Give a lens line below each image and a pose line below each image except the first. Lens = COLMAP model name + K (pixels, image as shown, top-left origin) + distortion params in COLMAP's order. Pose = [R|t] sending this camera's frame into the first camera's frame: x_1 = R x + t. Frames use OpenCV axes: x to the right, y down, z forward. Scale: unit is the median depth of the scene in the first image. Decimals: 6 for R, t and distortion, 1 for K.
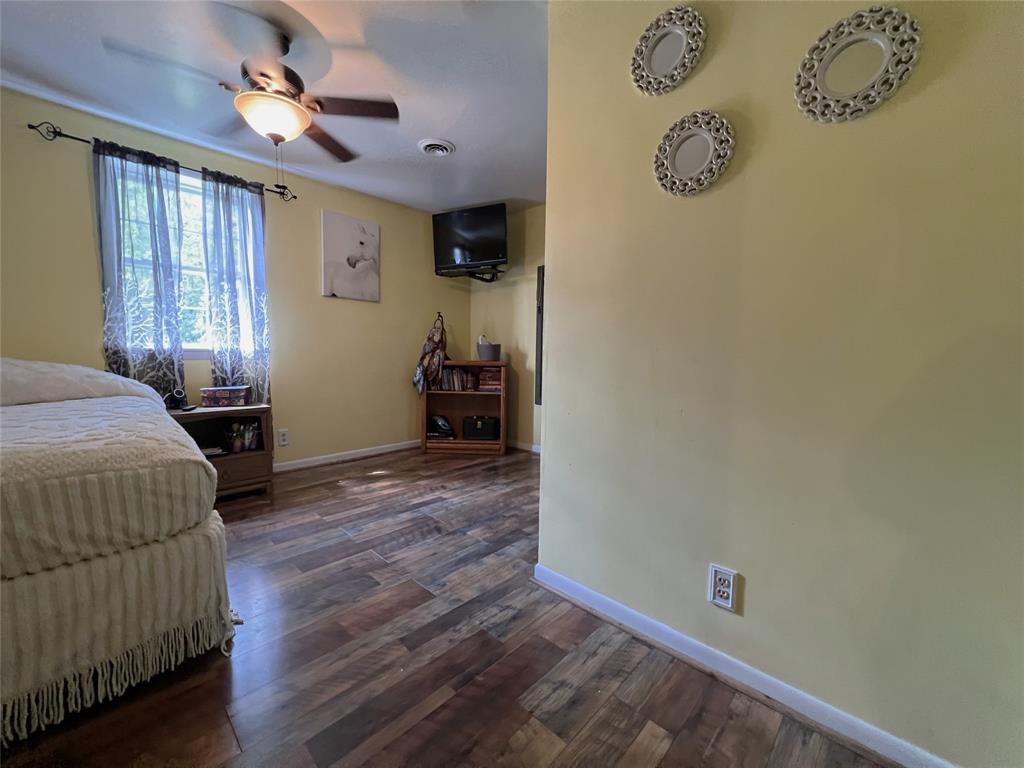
lens RADIAL K [[411.5, 0, 509.2], [0, 411.5, 385.3], [0, 0, 1]] dist [0.000216, 0.000307]
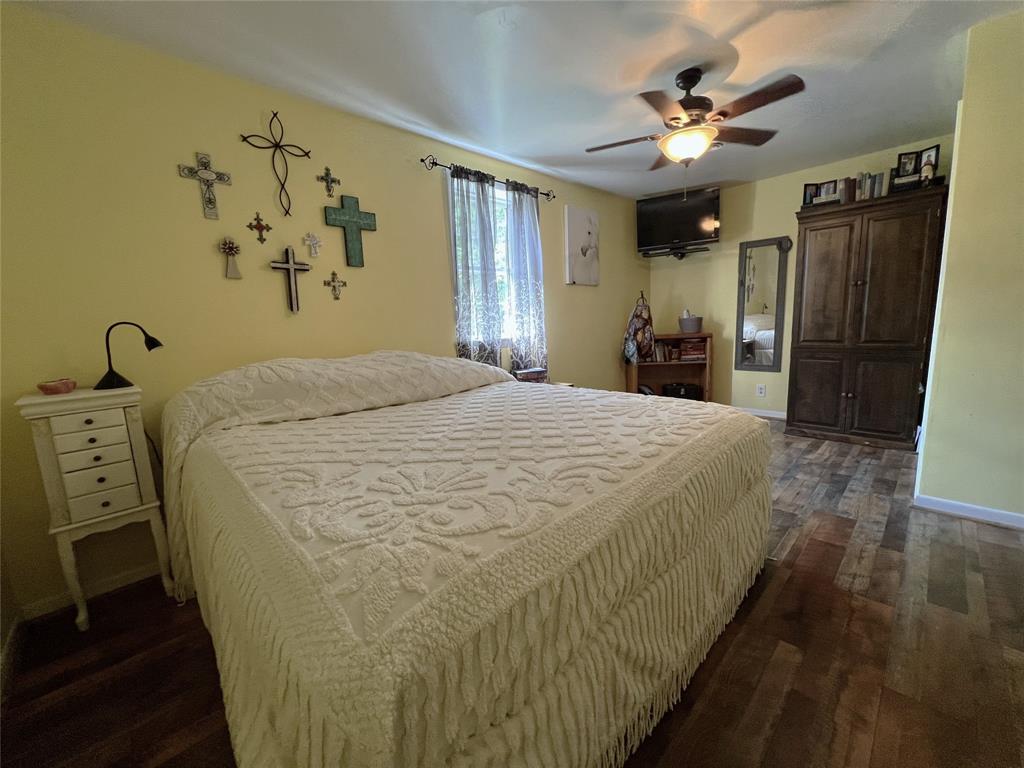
lens RADIAL K [[414.7, 0, 509.5], [0, 414.7, 383.8], [0, 0, 1]] dist [0.000526, 0.000091]
pose [[0.997687, -0.056792, -0.037351, -0.715298], [0.059297, 0.995798, 0.069784, -0.042745], [0.033231, -0.071837, 0.996863, -0.185617]]
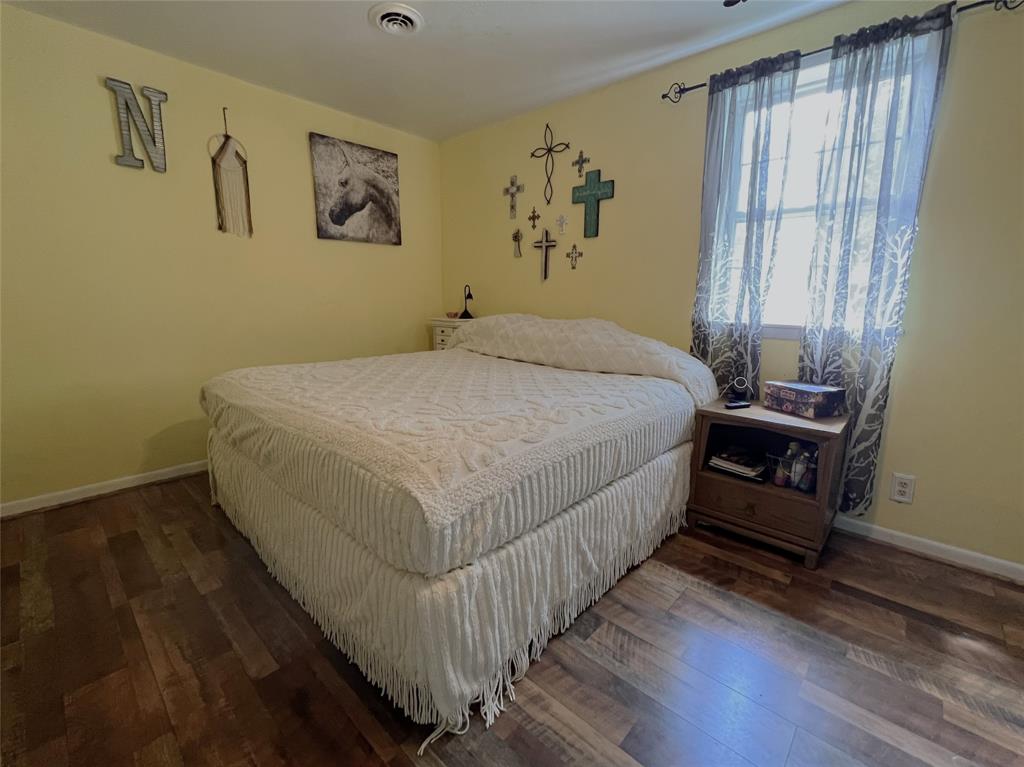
lens RADIAL K [[445.8, 0, 512.0], [0, 445.8, 383.5], [0, 0, 1]] dist [-0.002609, 0.000404]
pose [[0.028596, 0.177241, -0.983752, 0.005180], [-0.090800, 0.980546, 0.174024, -0.082043], [0.995458, 0.084349, 0.044133, 0.513413]]
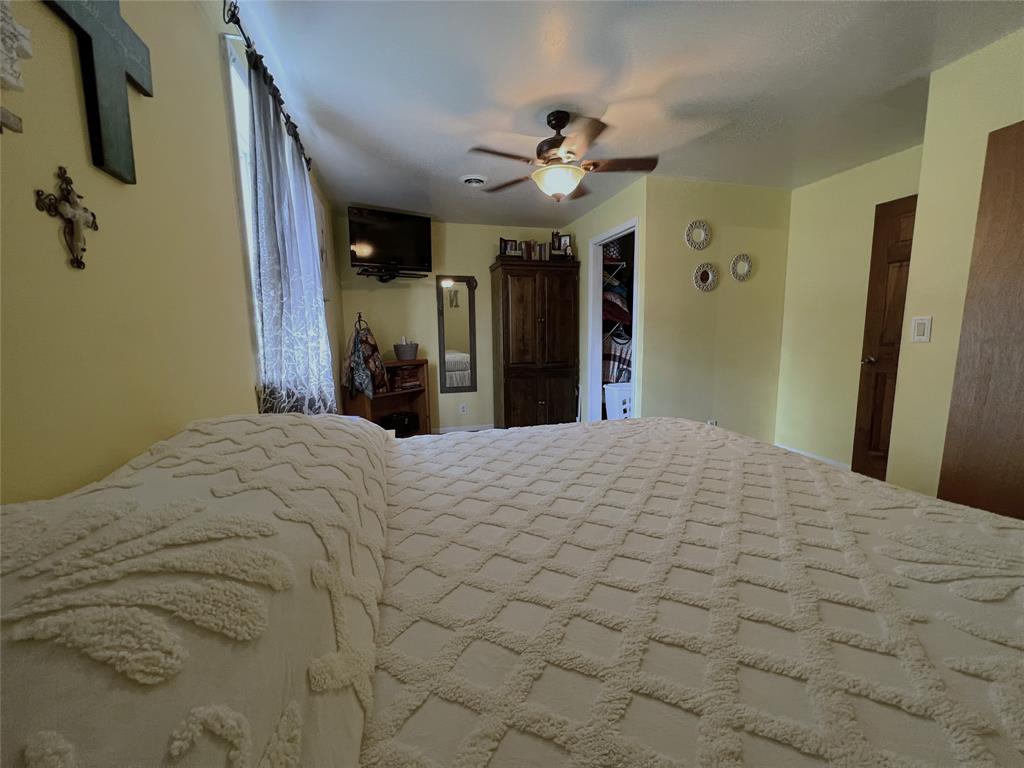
lens RADIAL K [[412.9, 0, 514.5], [0, 412.9, 380.0], [0, 0, 1]] dist [0.001445, 0.000028]
pose [[0.495366, -0.125602, 0.859556, -1.195052], [0.097080, 0.991298, 0.088905, -0.107568], [-0.863243, 0.039406, 0.503249, 0.328420]]
